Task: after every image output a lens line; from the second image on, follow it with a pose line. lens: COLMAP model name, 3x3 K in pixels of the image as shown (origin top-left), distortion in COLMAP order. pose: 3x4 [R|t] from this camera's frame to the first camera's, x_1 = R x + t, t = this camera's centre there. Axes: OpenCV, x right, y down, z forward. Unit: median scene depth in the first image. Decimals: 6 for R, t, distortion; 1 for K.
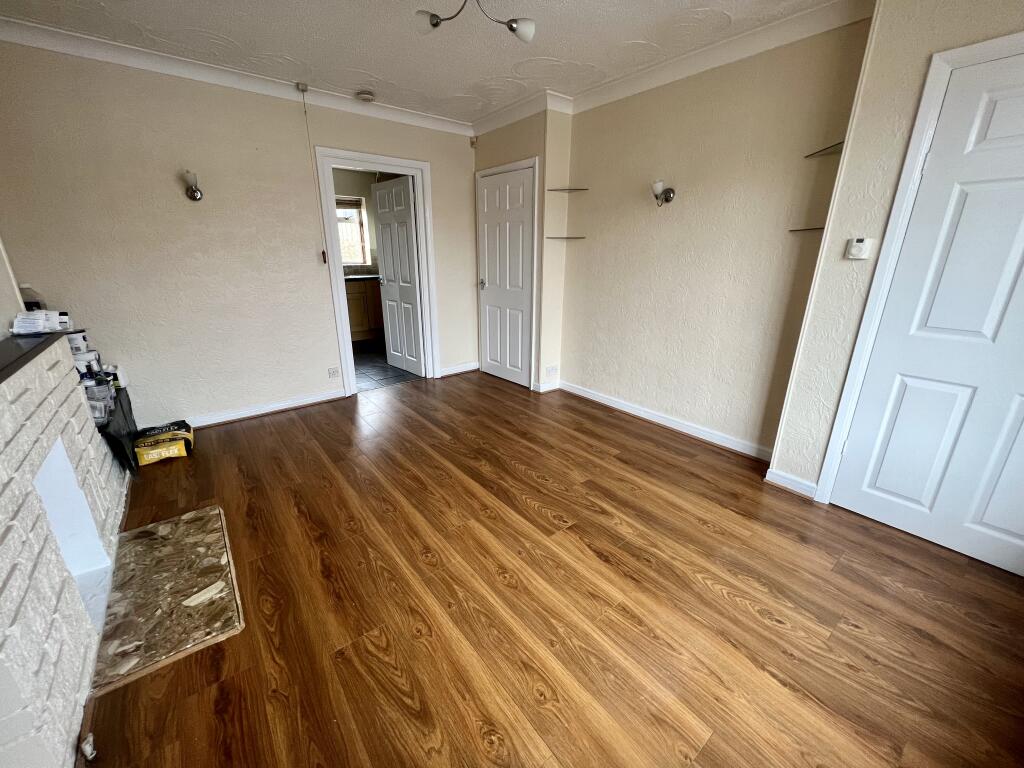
lens RADIAL K [[409.7, 0, 510.0], [0, 409.7, 386.3], [0, 0, 1]] dist [-0.000835, -0.000252]
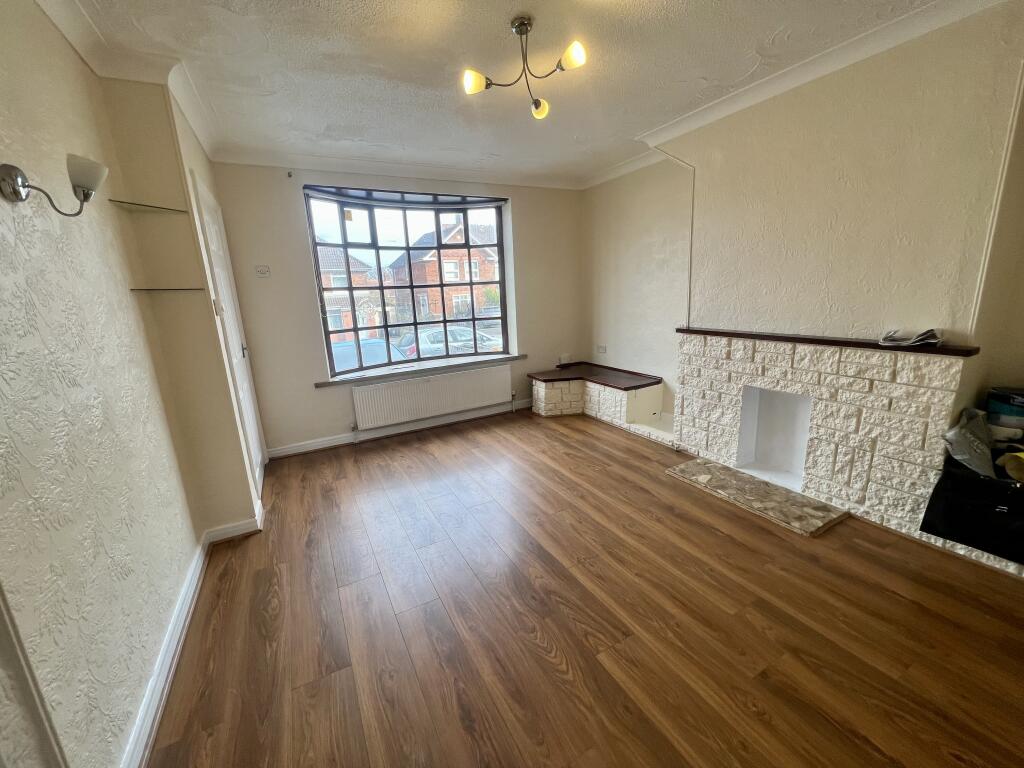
lens RADIAL K [[409.7, 0, 511.3], [0, 409.7, 382.0], [0, 0, 1]] dist [-0.000835, -0.000252]
pose [[-0.985128, 0.007706, 0.171651, -0.214388], [0.095070, 0.856589, 0.507166, -0.713058], [-0.143126, 0.515942, -0.844582, 2.113422]]
